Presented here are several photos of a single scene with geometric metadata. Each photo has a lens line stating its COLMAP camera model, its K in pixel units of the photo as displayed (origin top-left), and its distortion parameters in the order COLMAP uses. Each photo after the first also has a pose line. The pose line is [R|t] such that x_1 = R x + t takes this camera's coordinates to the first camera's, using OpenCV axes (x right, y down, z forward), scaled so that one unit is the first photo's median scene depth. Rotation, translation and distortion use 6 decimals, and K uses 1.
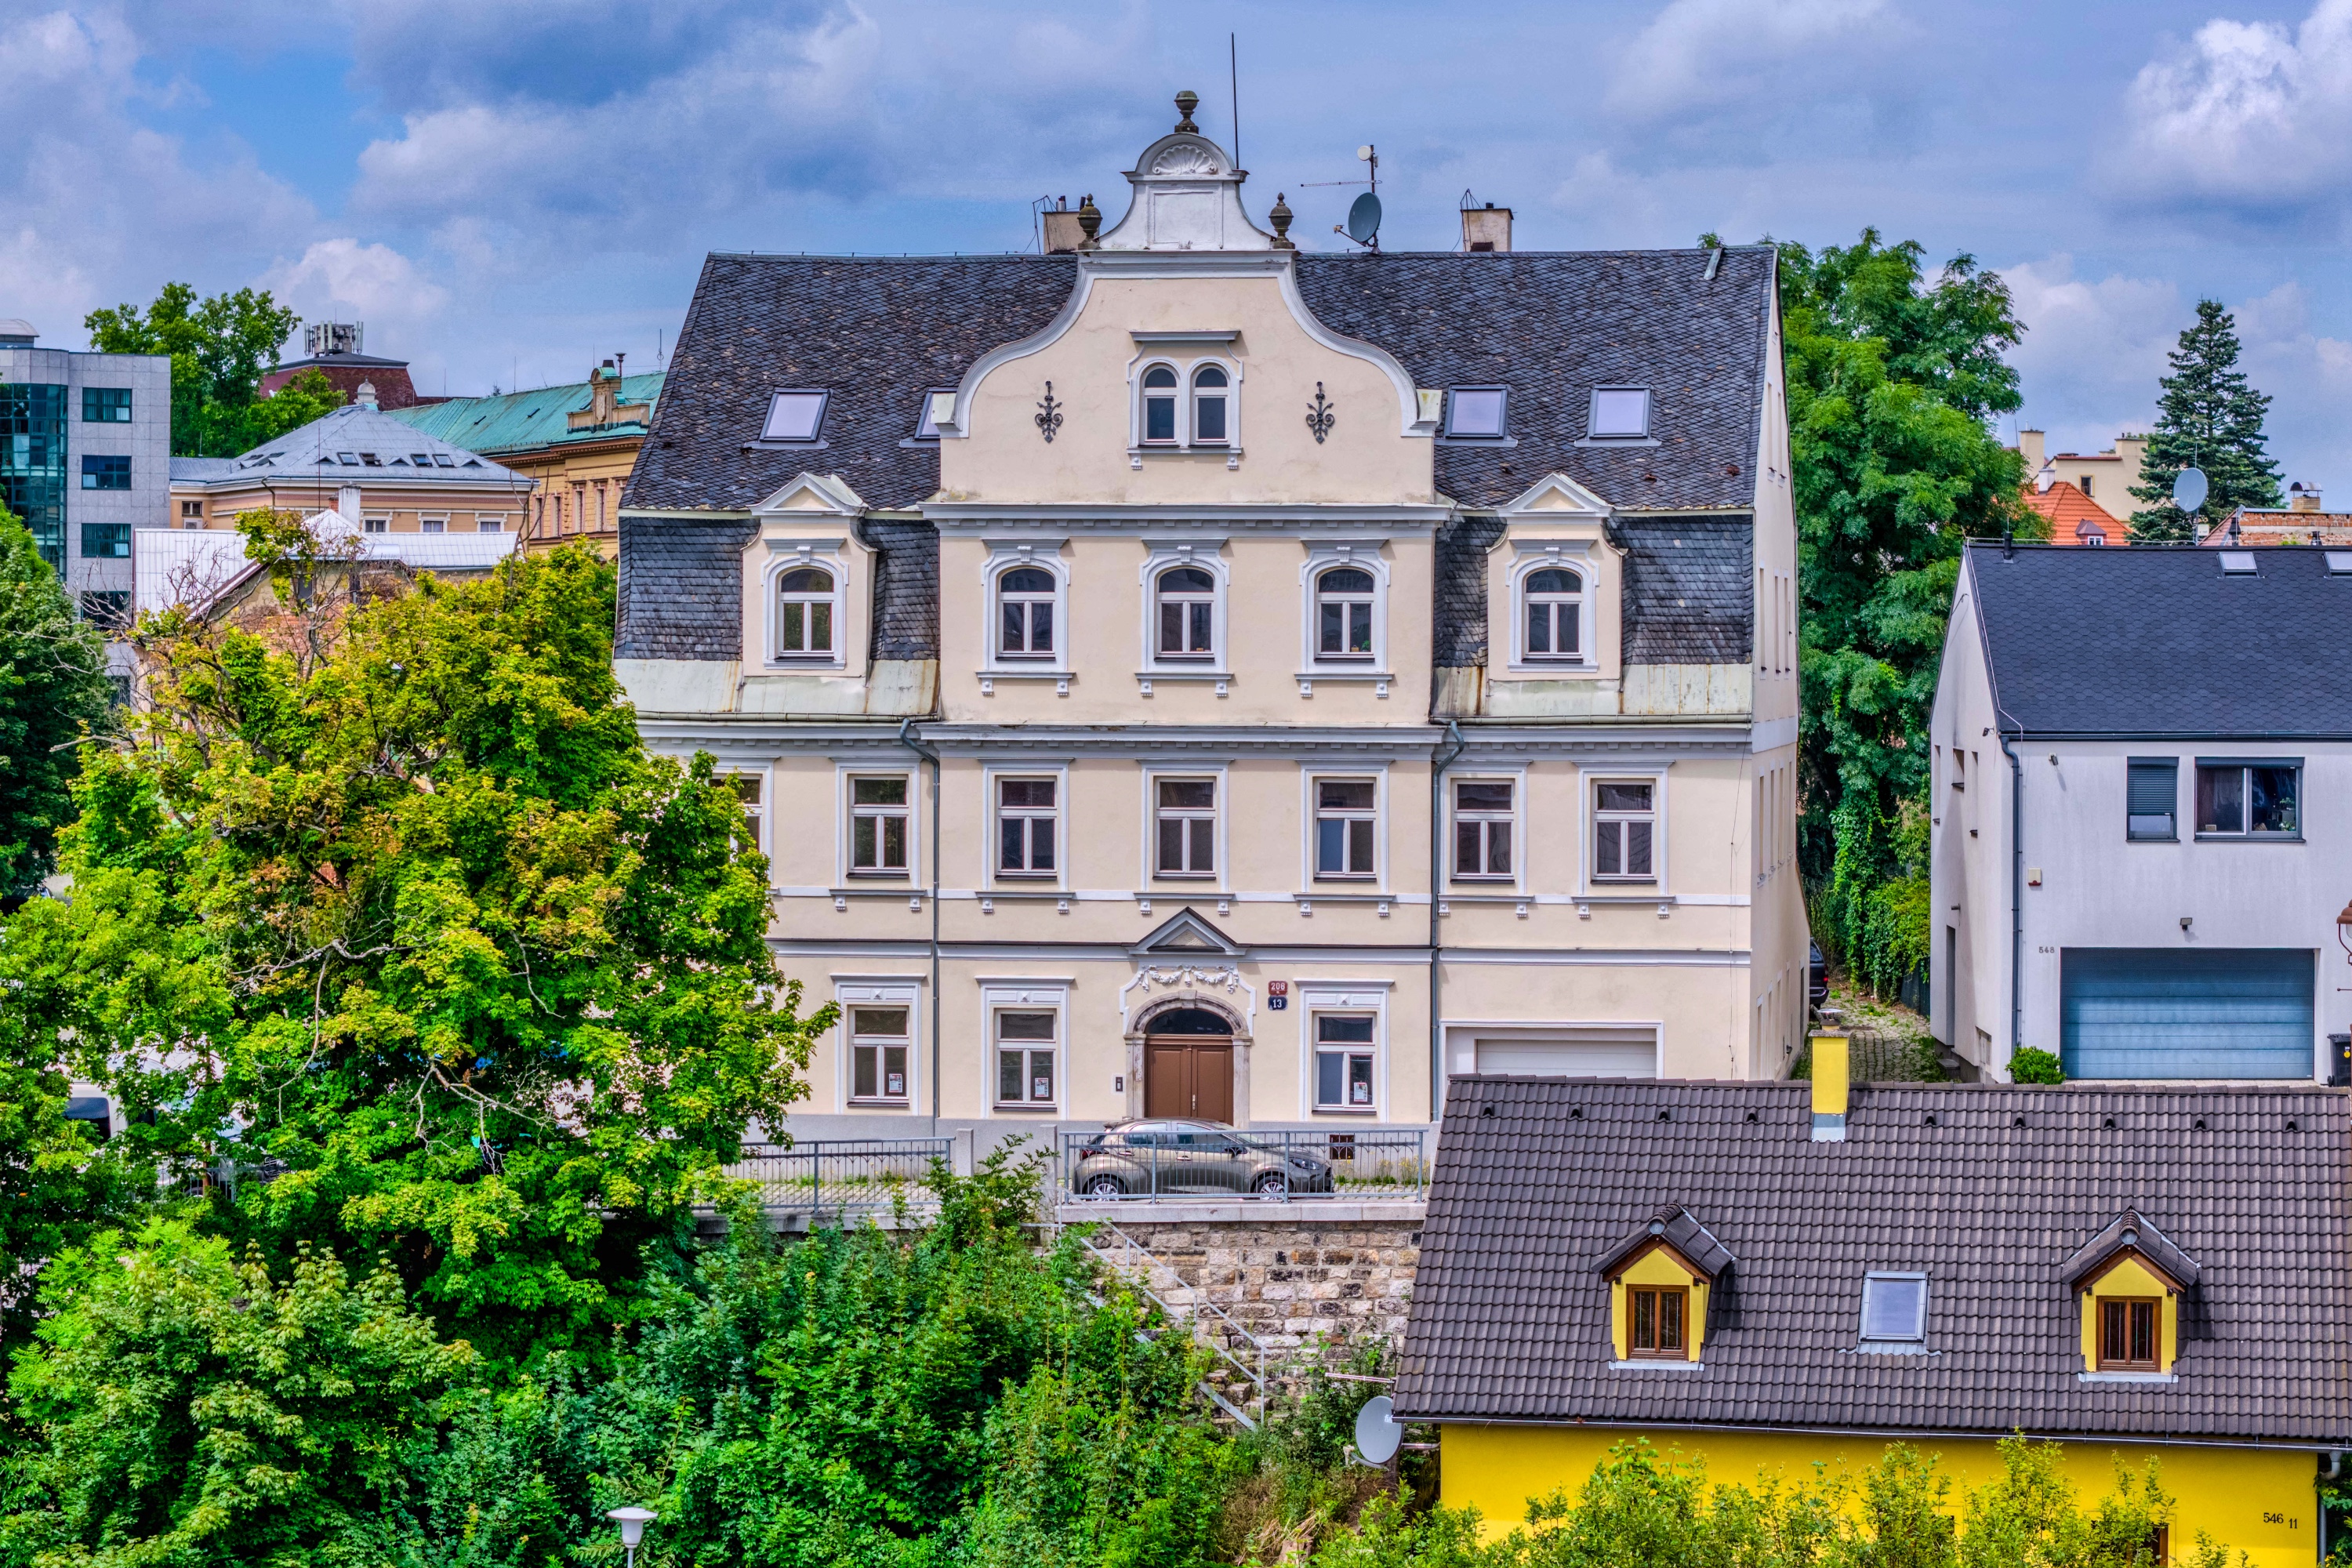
lens RADIAL K [[4620.3, 0, 1224.2], [0, 4620.3, 650.6], [0, 0, 1]] dist [-0.163195, 0.000000]
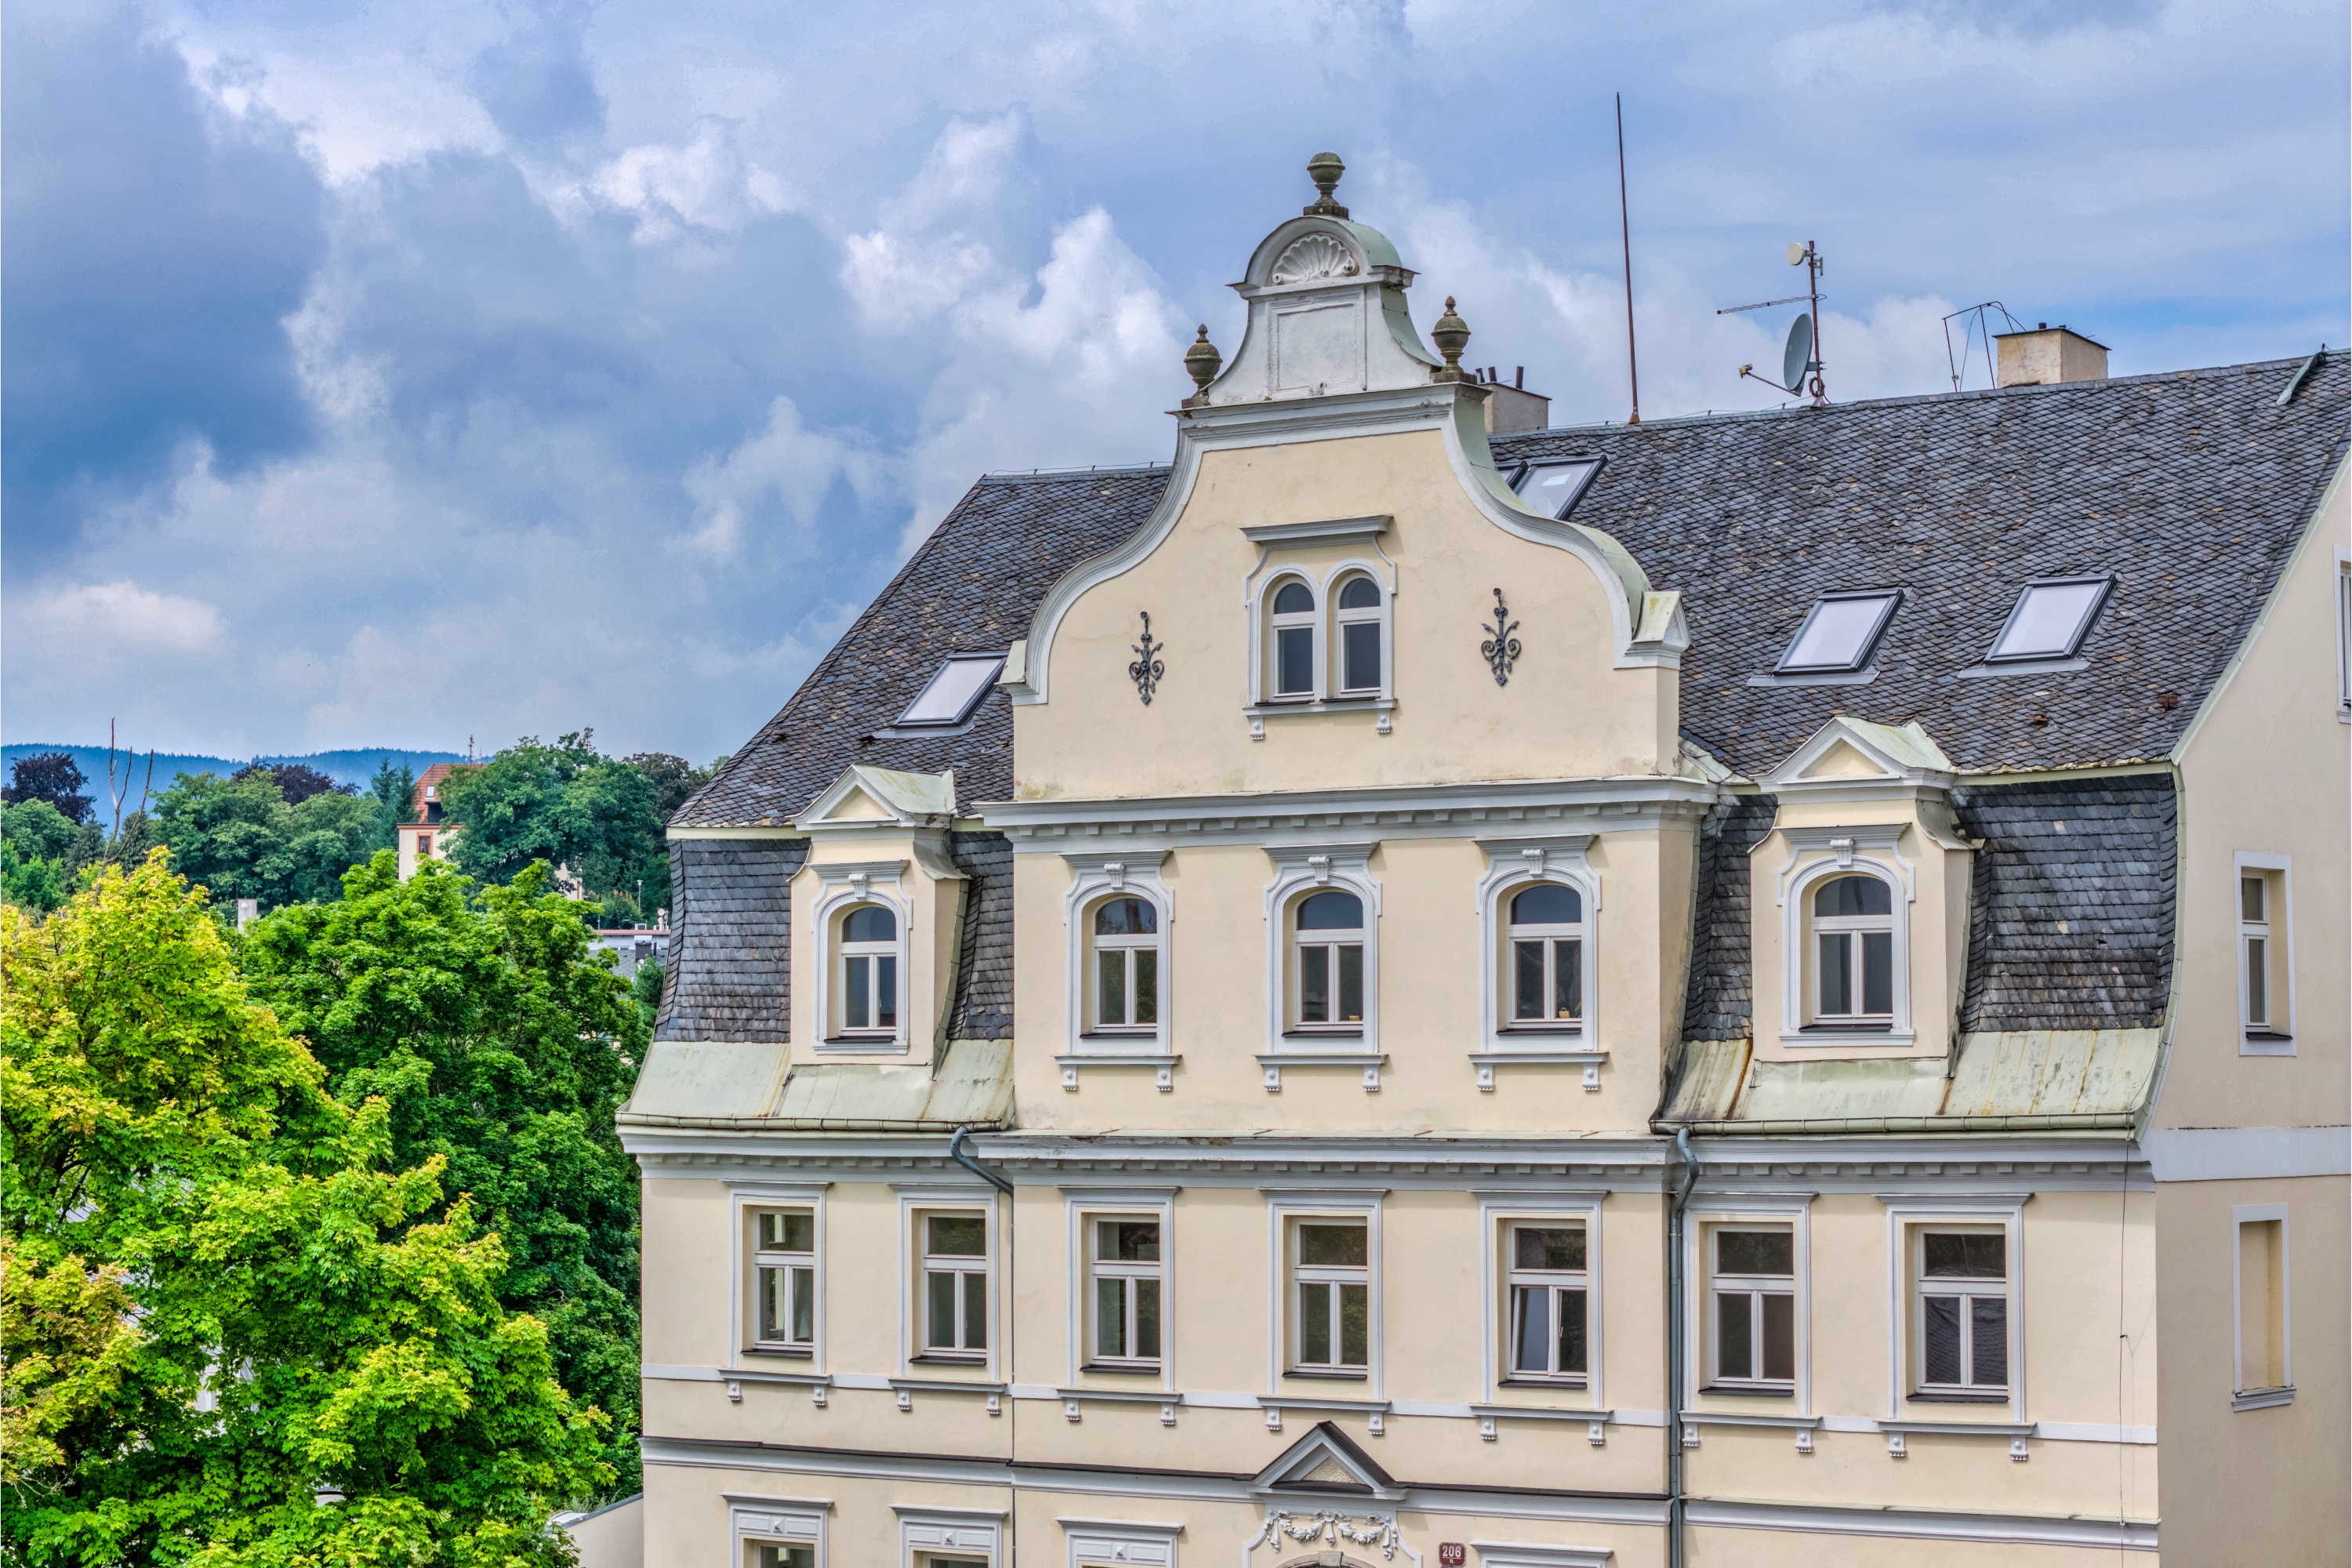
lens RADIAL K [[4620.3, 0, 1160.1], [0, 4620.3, 865.0], [0, 0, 1]] dist [-0.163195, 0.000000]
pose [[0.885268, -0.027160, -0.464288, 0.269161], [0.004861, 0.998779, -0.049158, 0.010030], [0.465056, 0.041261, 0.884319, 0.423351]]
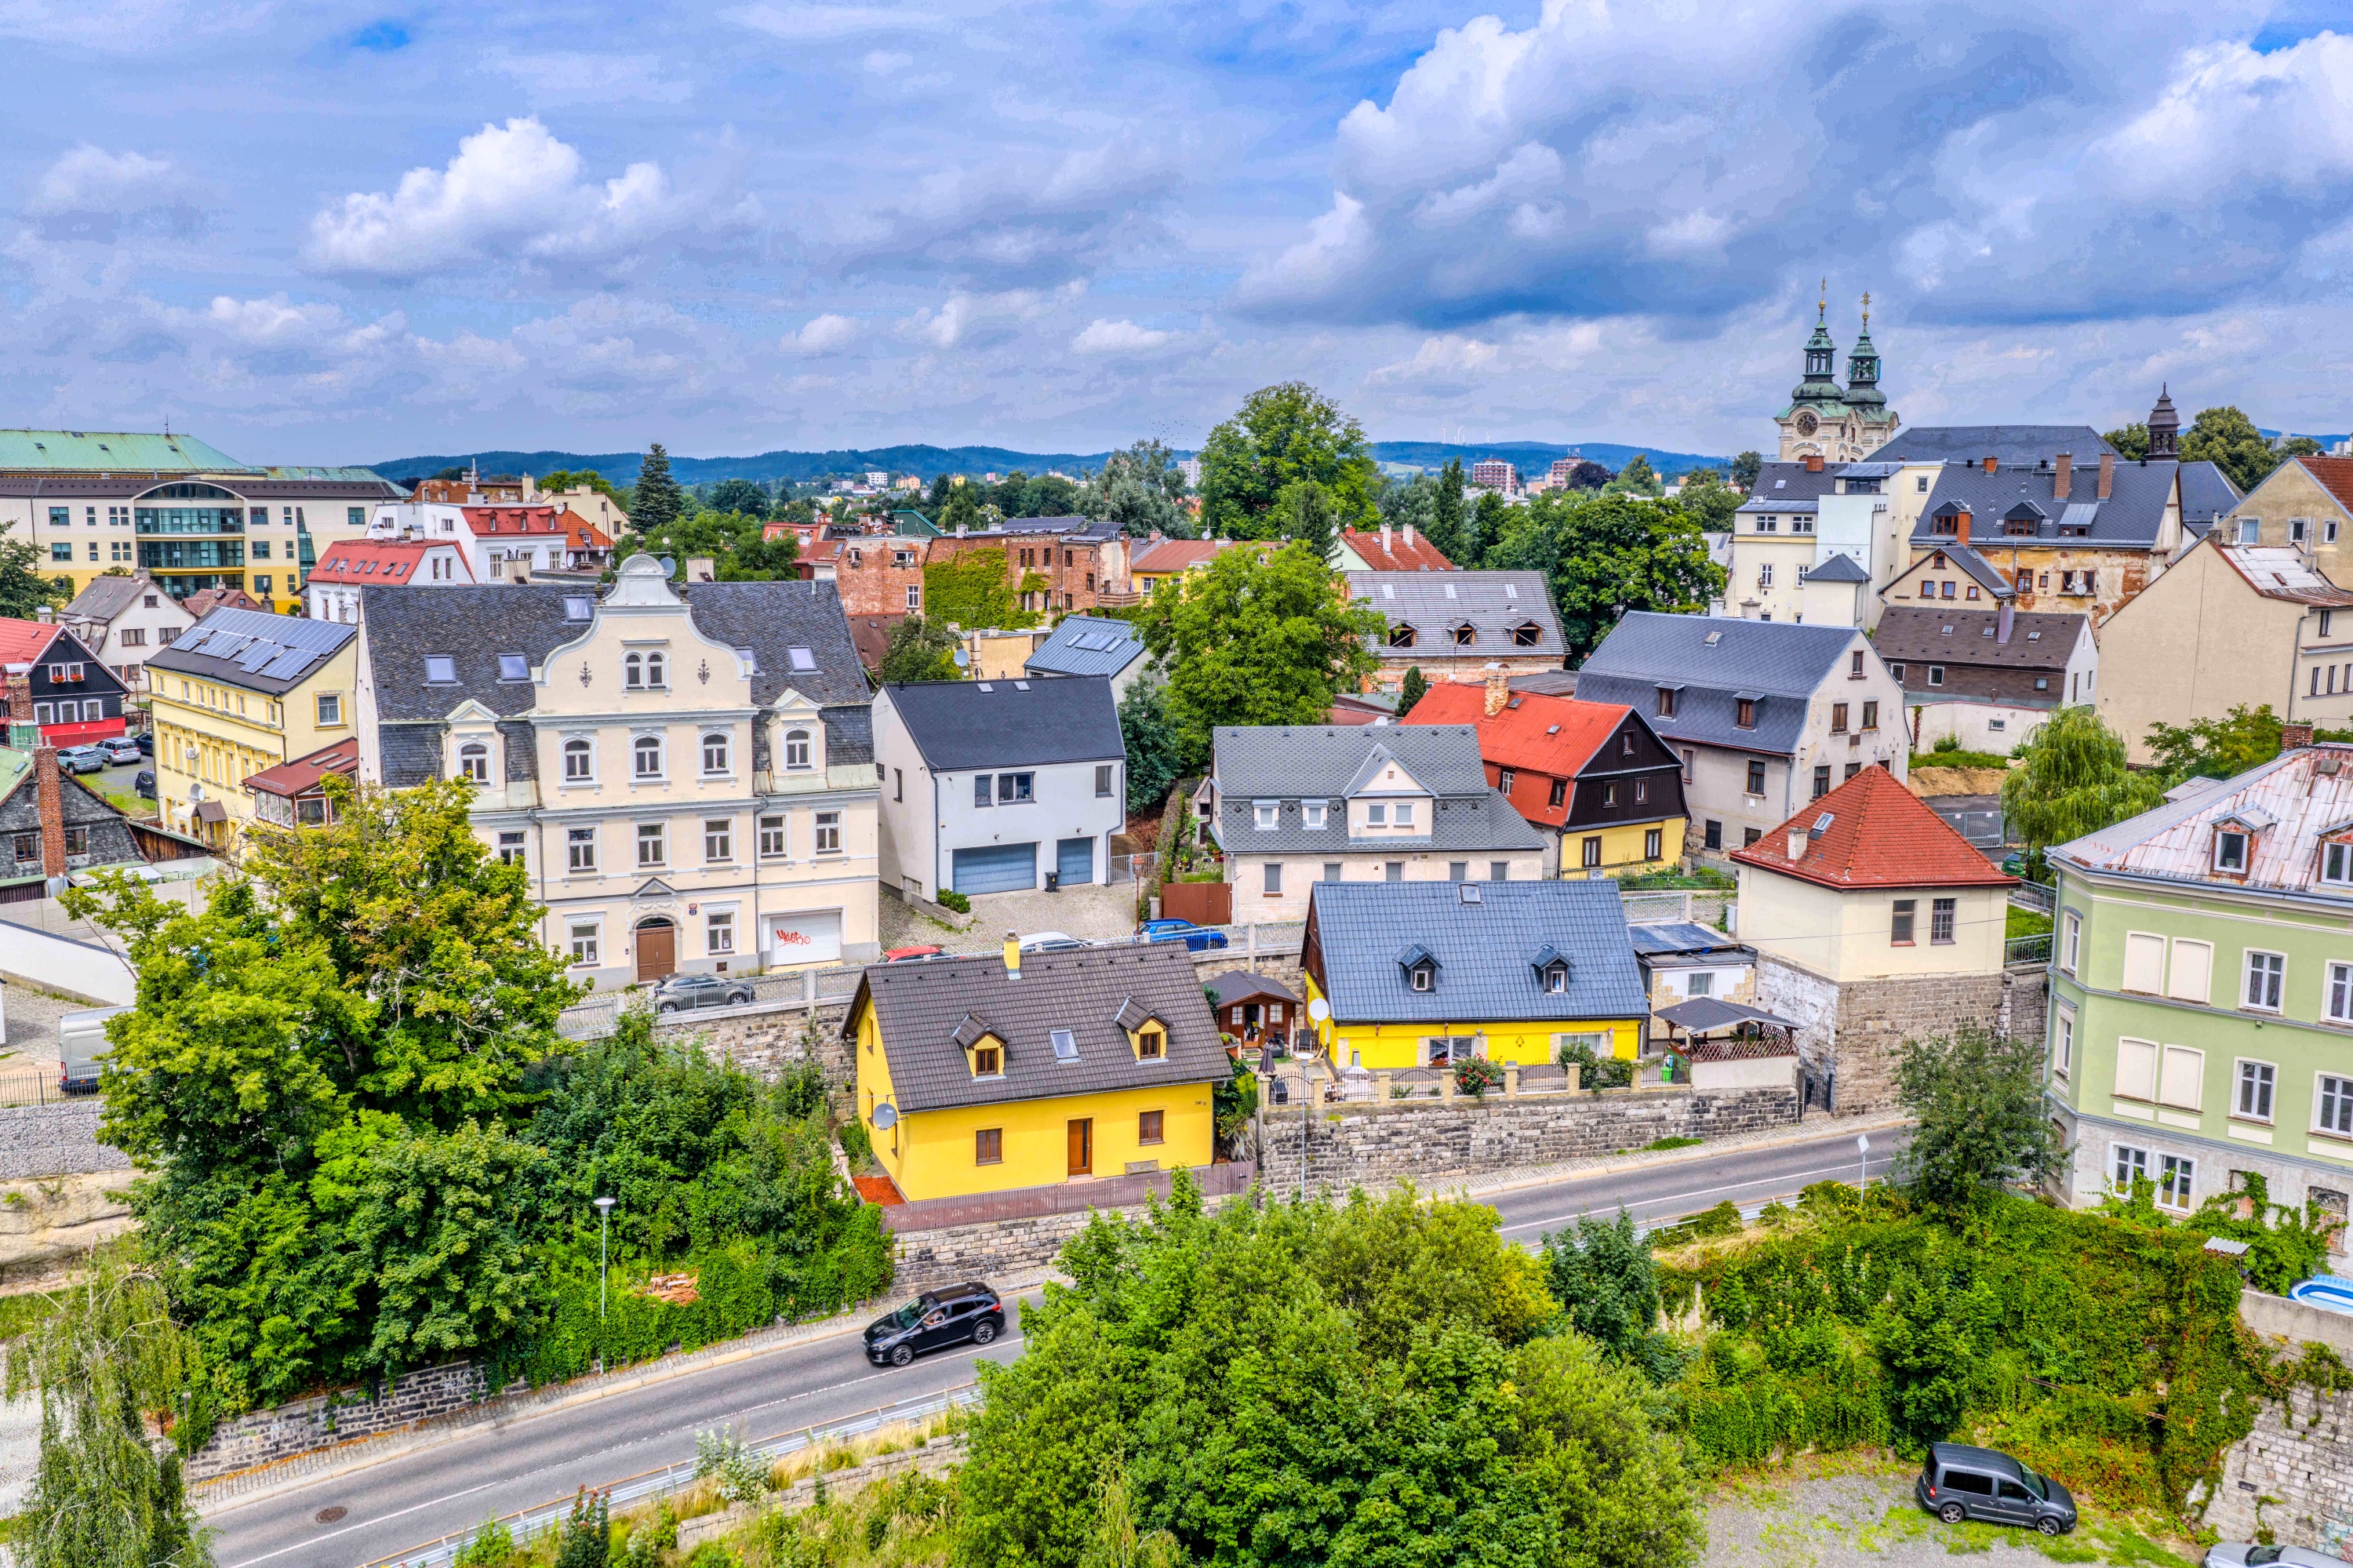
lens RADIAL K [[2013.3, 0, 1181.0], [0, 2013.3, 770.1], [0, 0, 1]] dist [0.038537, -0.000940]
pose [[0.847881, -0.070020, 0.525543, -0.326256], [-0.001282, 0.990967, 0.134099, -0.142403], [-0.530186, -0.114373, 0.840132, -0.029723]]
